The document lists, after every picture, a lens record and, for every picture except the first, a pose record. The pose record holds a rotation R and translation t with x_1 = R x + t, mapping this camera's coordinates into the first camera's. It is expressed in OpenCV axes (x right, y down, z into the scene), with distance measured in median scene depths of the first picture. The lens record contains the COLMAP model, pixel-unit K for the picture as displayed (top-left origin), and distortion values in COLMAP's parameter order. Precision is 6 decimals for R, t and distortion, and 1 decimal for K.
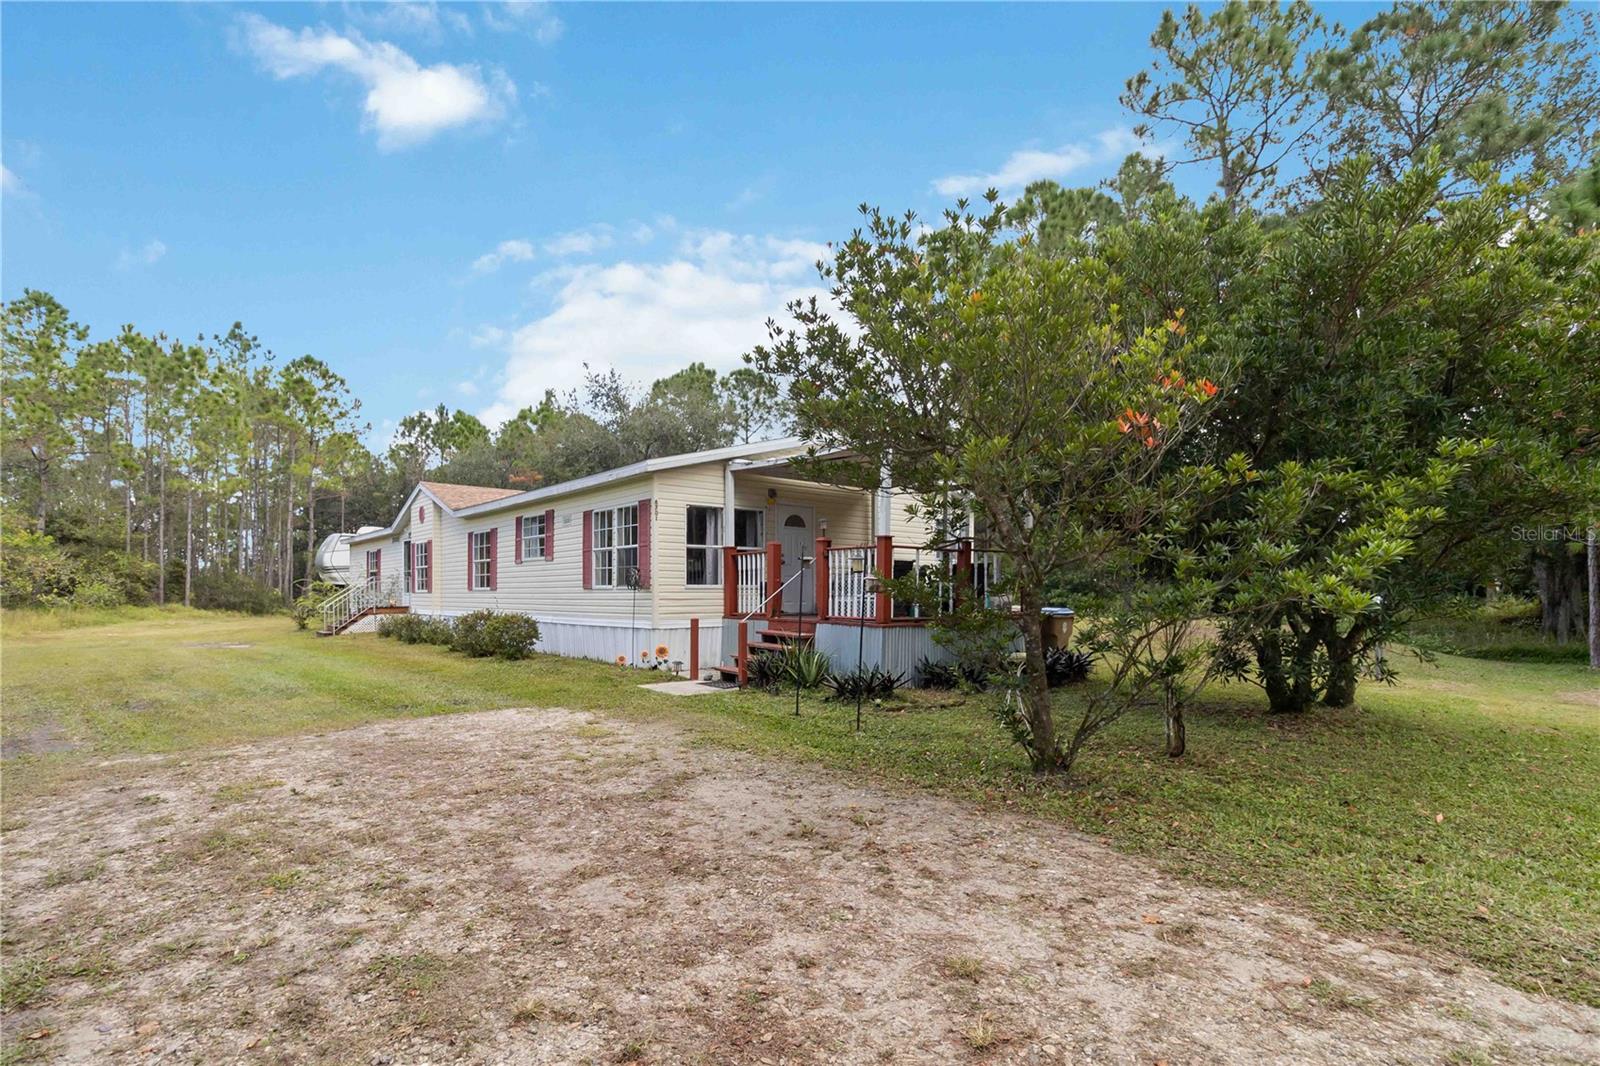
lens RADIAL K [[750.8, 0, 789.8], [0, 750.8, 590.2], [0, 0, 1]] dist [0.005446, -0.000815]
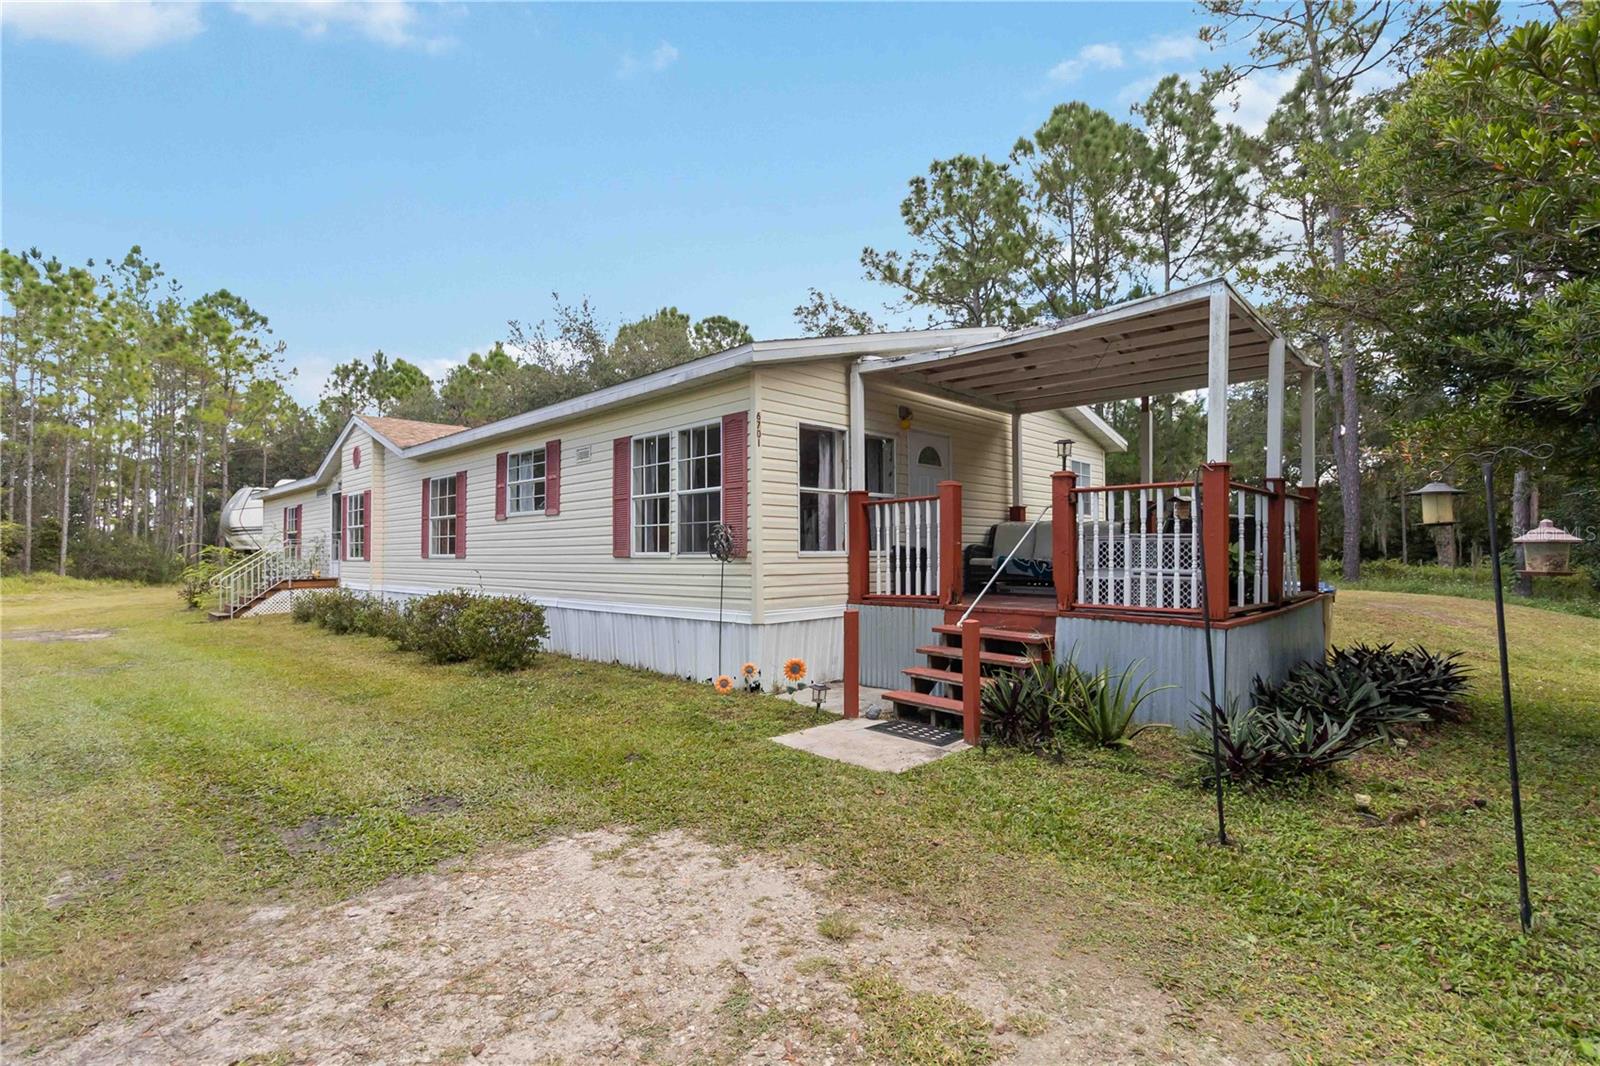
lens RADIAL K [[750.8, 0, 797.9], [0, 750.8, 536.1], [0, 0, 1]] dist [0.005446, -0.000815]
pose [[0.997037, -0.001737, 0.076910, -0.103598], [0.003404, 0.999762, -0.021540, -0.003526], [-0.076854, 0.021738, 0.996805, 0.209930]]
